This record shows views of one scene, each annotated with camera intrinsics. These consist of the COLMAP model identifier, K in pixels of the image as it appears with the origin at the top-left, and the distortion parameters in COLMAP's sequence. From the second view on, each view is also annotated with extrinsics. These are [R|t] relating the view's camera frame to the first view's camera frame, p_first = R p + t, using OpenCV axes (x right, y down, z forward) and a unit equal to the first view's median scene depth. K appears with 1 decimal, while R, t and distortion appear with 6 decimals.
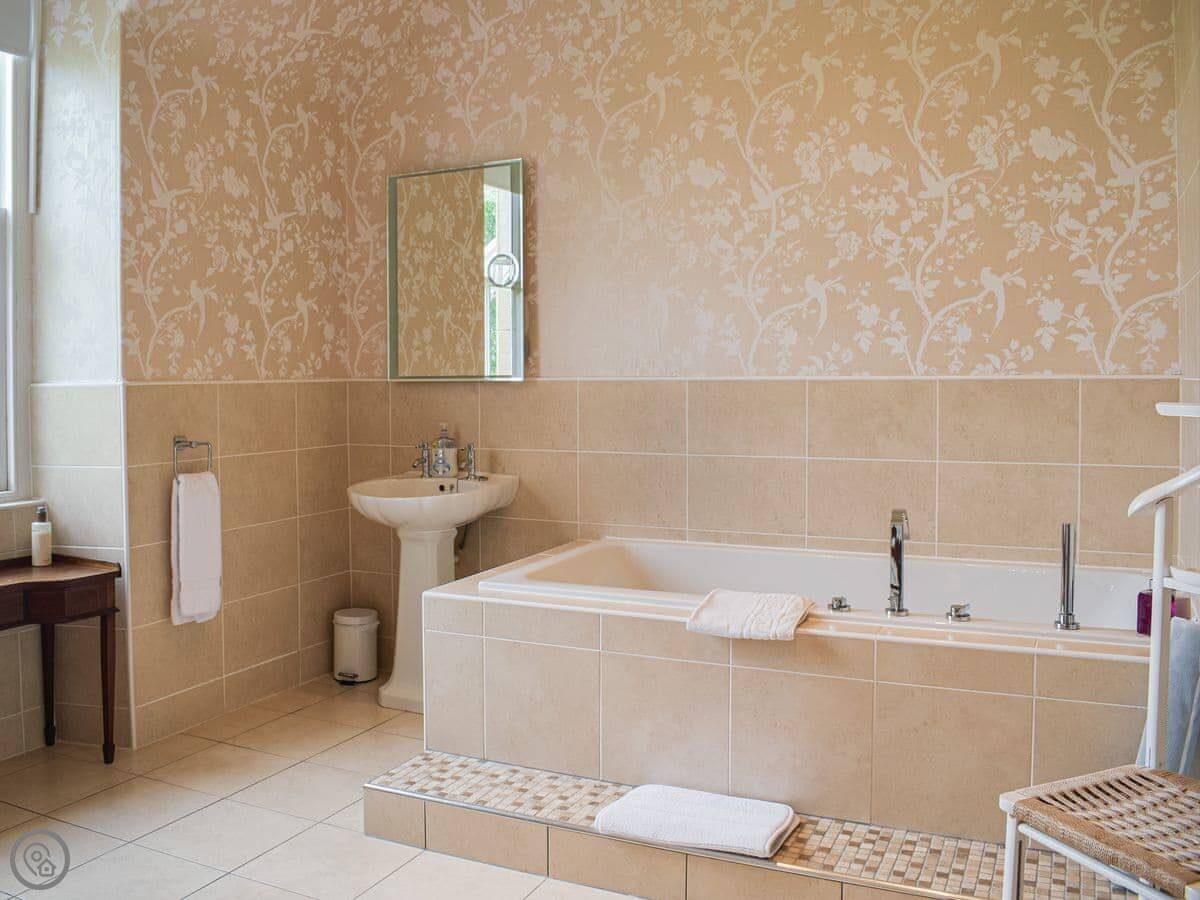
lens RADIAL K [[1068.0, 0, 596.4], [0, 1068.0, 349.3], [0, 0, 1]] dist [-0.071460, -0.005521]
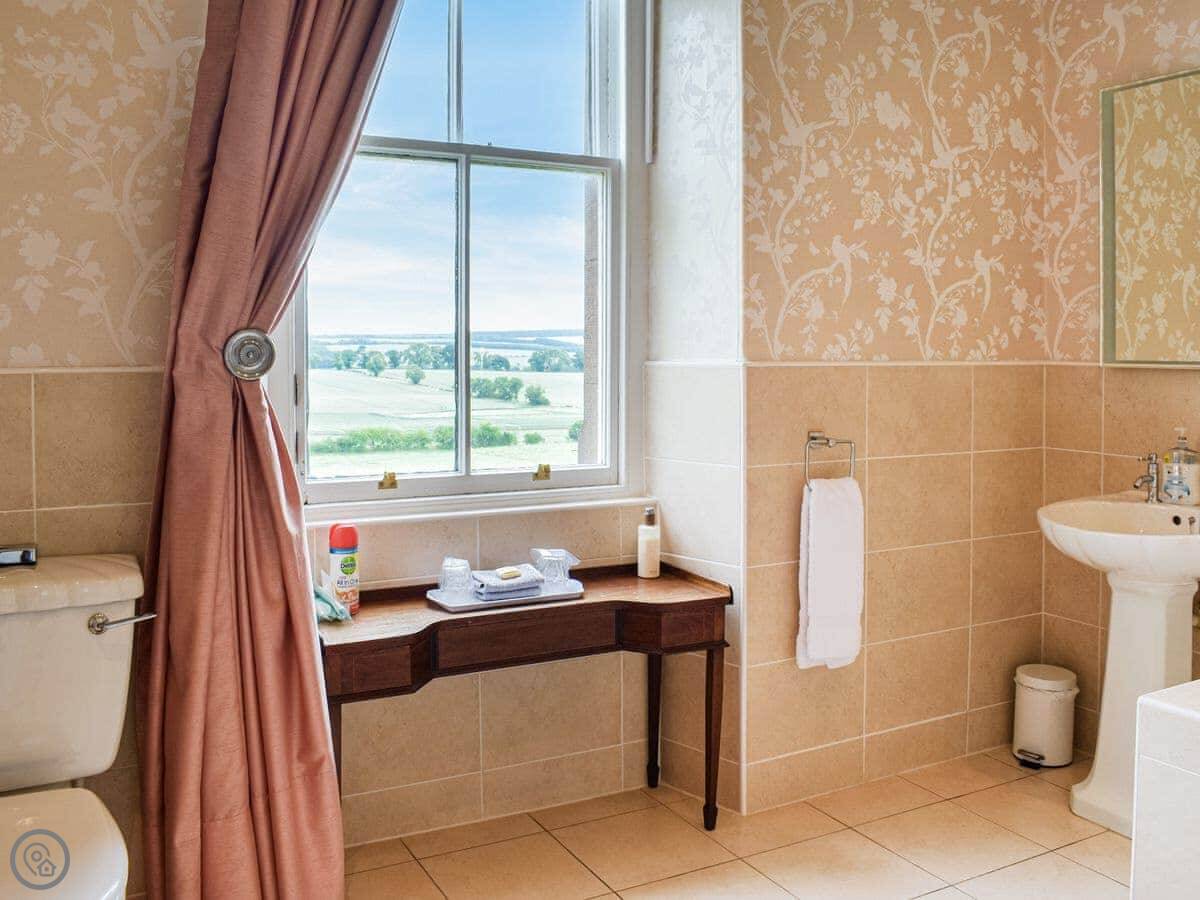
lens RADIAL K [[1068.0, 0, 596.4], [0, 1068.0, 349.3], [0, 0, 1]] dist [-0.071460, -0.005521]
pose [[0.793669, 0.012722, -0.608217, -0.034009], [0.000379, 0.999771, 0.021406, 0.003116], [0.608350, -0.017220, 0.793482, 0.235866]]
